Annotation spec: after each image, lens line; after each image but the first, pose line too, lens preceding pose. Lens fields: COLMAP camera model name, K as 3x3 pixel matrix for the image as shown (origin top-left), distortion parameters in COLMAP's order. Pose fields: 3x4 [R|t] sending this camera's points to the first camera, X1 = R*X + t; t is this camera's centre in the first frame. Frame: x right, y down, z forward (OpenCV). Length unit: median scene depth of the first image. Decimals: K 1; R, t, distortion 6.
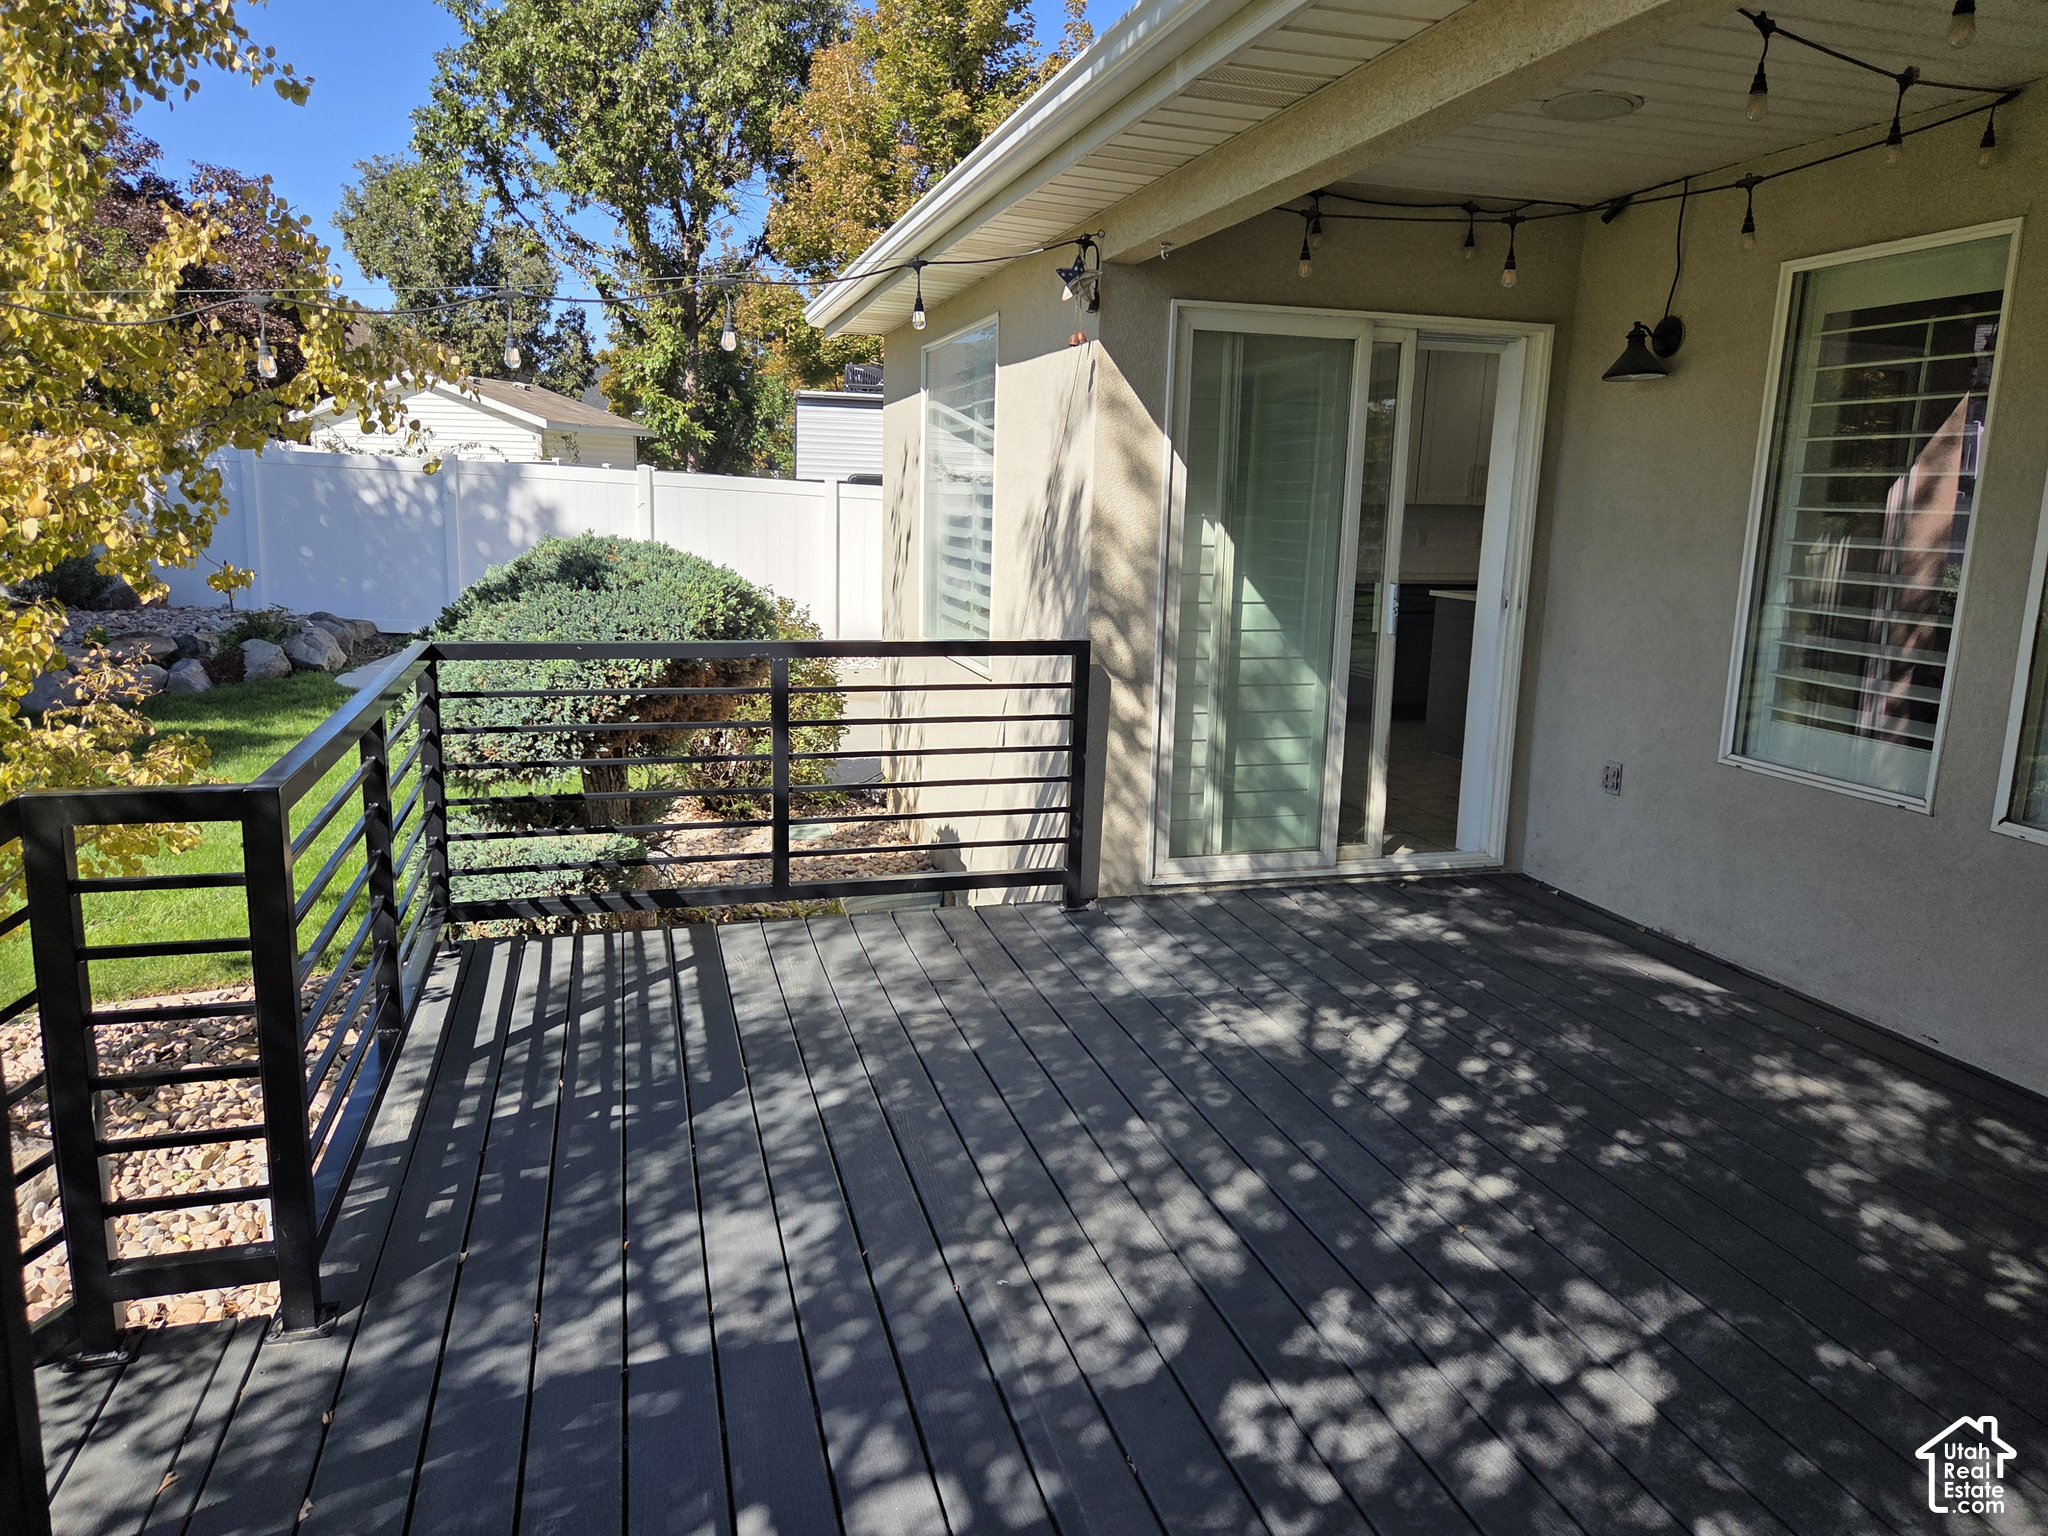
lens RADIAL K [[1381.1, 0, 1031.7], [0, 1381.1, 767.4], [0, 0, 1]] dist [0.051271, -0.043389]
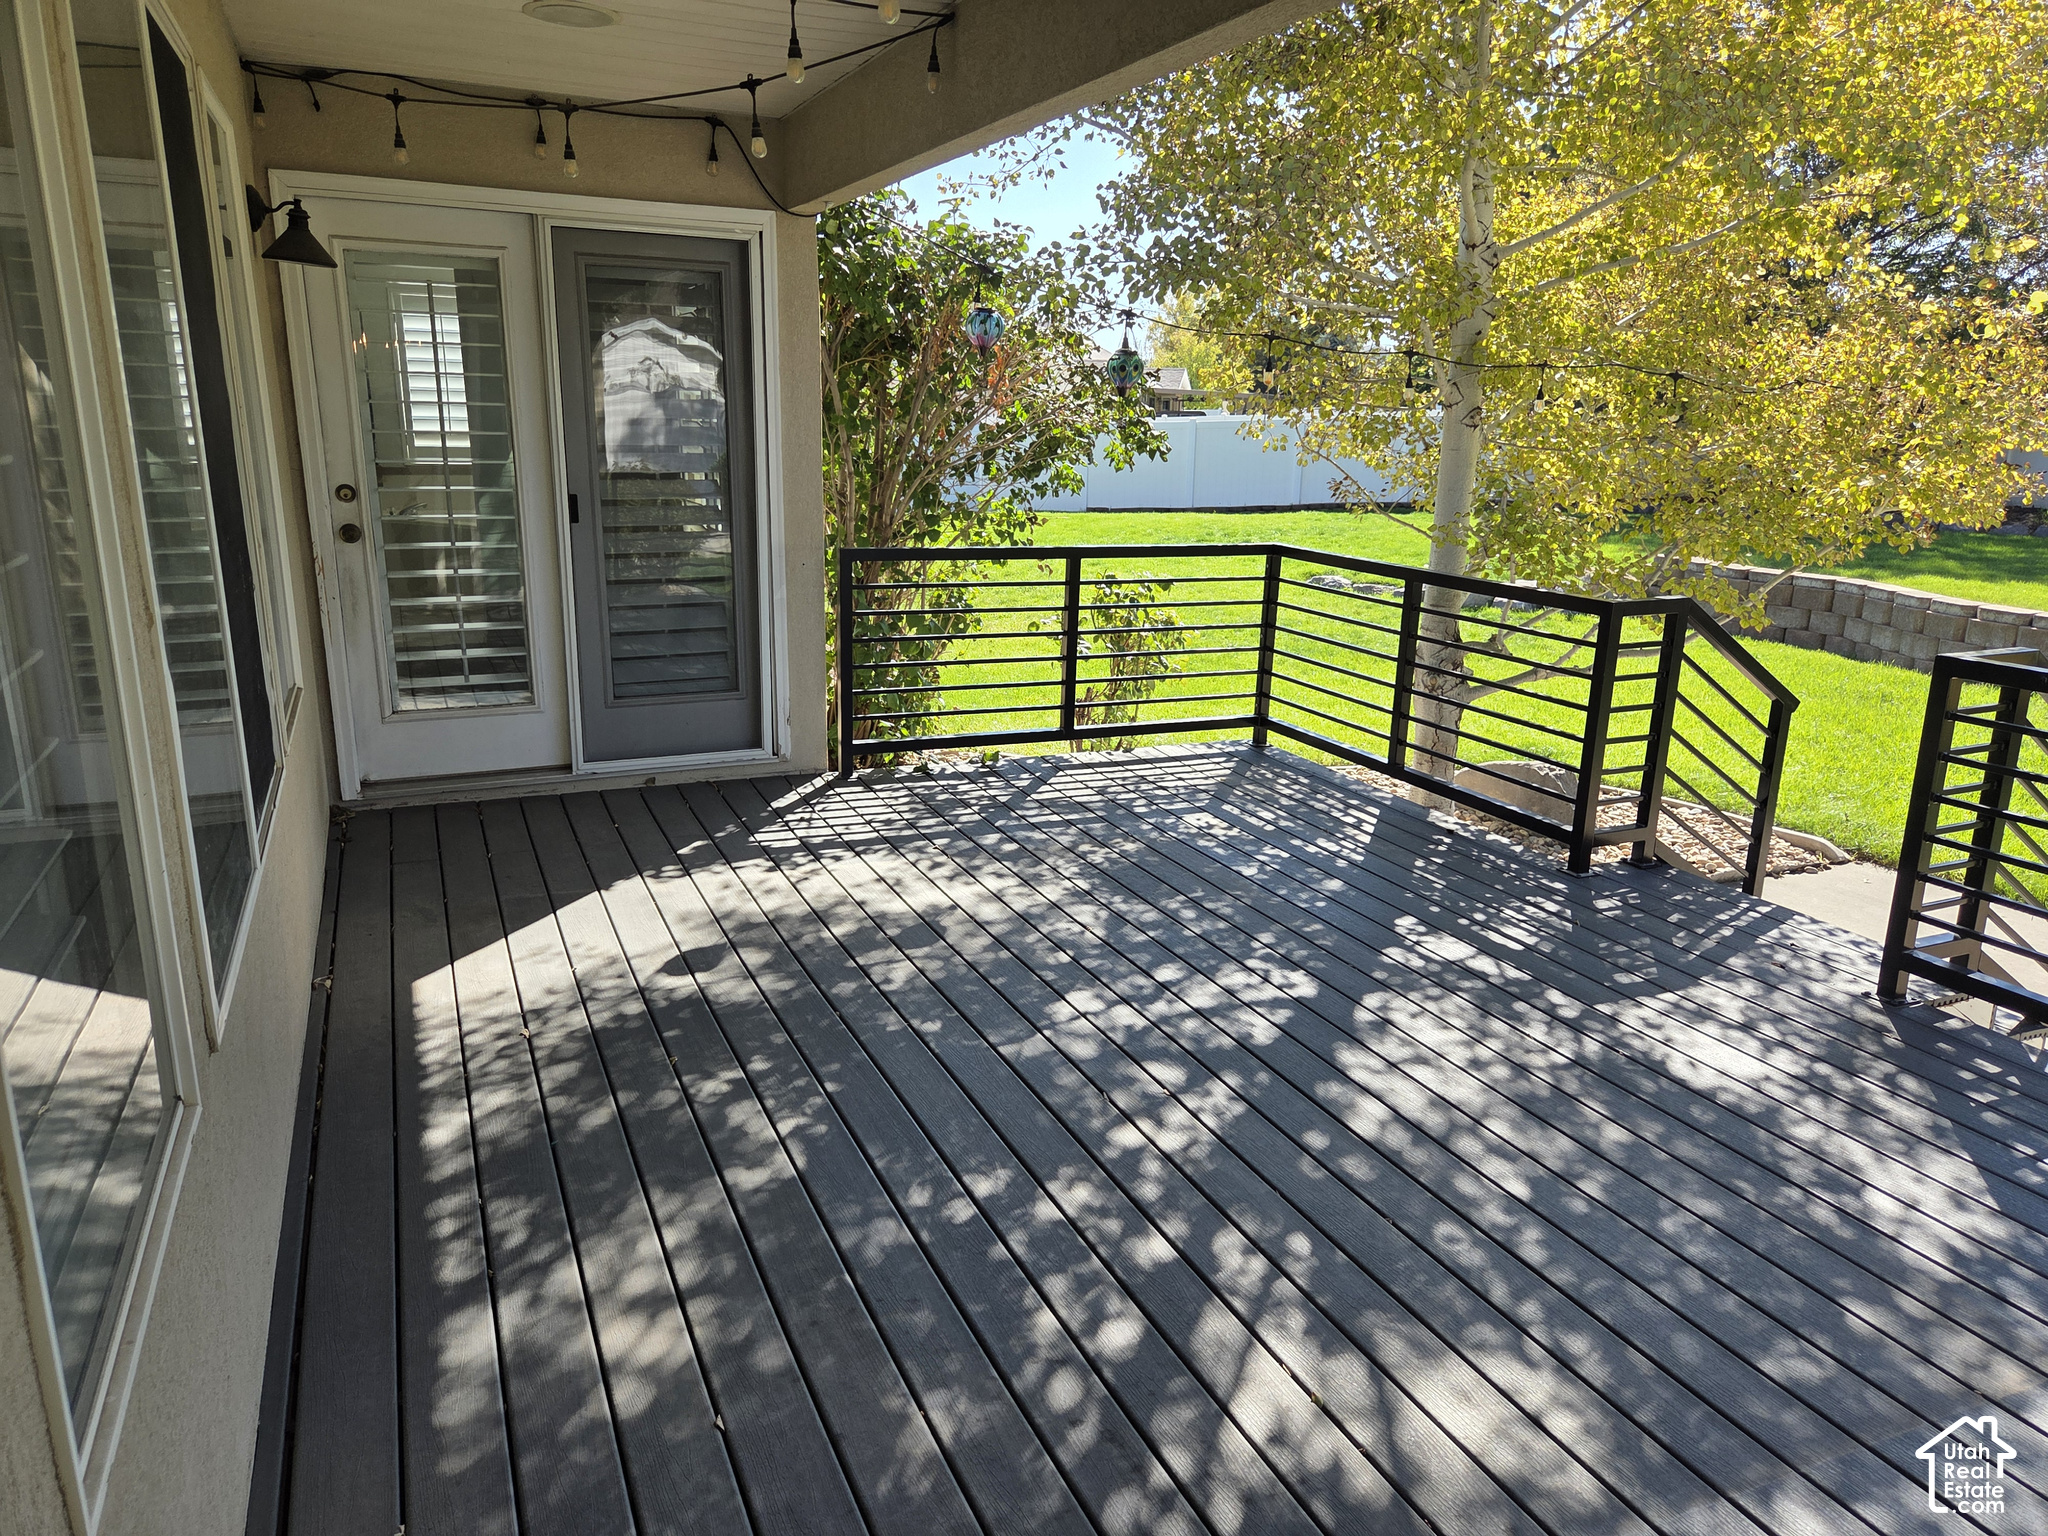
lens RADIAL K [[1381.1, 0, 1018.9], [0, 1381.1, 766.9], [0, 0, 1]] dist [0.051271, -0.043389]
pose [[-0.990035, -0.011057, -0.140387, 0.591598], [-0.071155, 0.899571, 0.430940, -0.389861], [0.121523, 0.436635, -0.891393, 1.882537]]
